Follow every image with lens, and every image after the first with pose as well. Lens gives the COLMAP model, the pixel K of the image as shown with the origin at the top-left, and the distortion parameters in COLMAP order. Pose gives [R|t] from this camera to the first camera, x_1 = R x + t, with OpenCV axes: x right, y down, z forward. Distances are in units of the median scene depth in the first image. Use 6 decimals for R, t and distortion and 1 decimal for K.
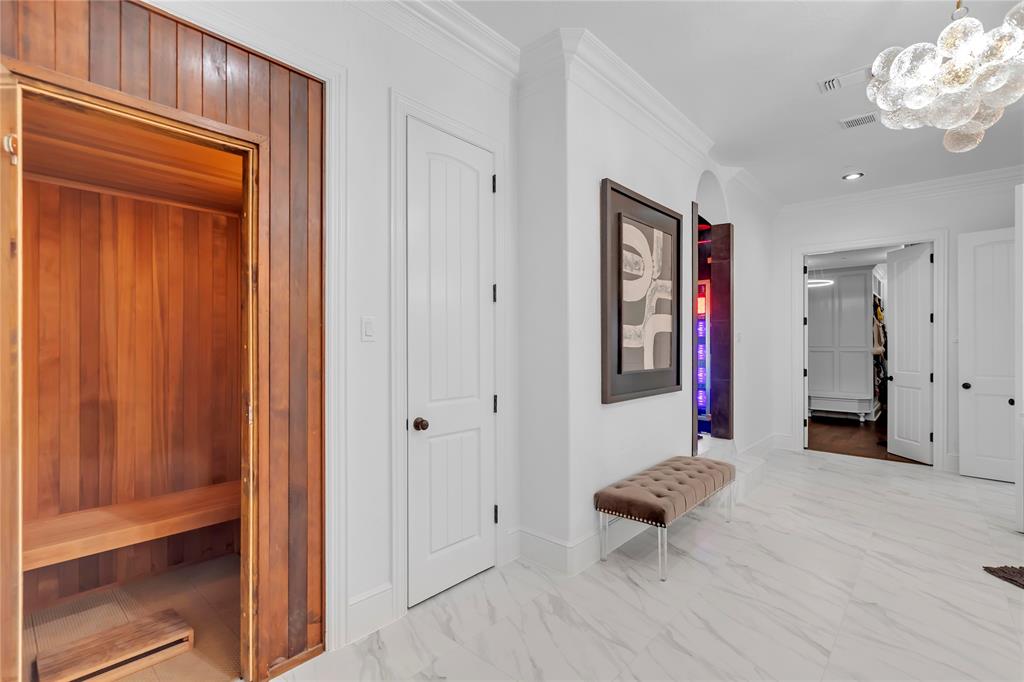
lens RADIAL K [[463.2, 0, 514.0], [0, 463.2, 338.3], [0, 0, 1]] dist [-0.005306, -0.000893]
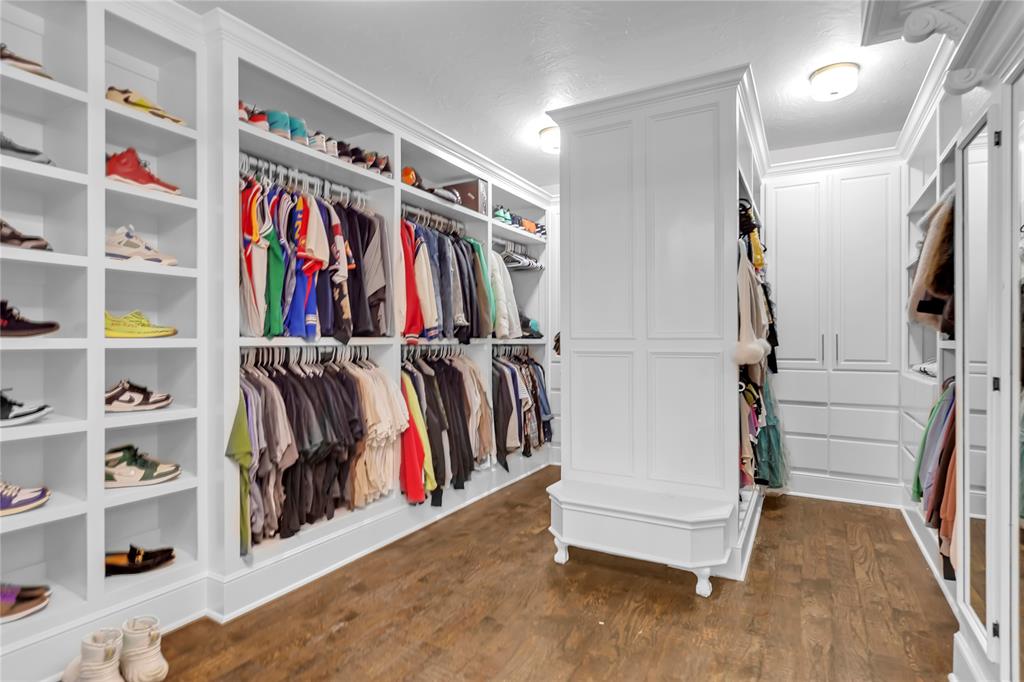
lens RADIAL K [[522.3, 0, 512.2], [0, 522.3, 340.6], [0, 0, 1]] dist [0.001544, 0.000071]
pose [[0.974421, -0.008545, 0.224569, 0.519557], [0.007396, 0.999955, 0.005955, 0.014924], [-0.224610, -0.004142, 0.974440, 0.651379]]
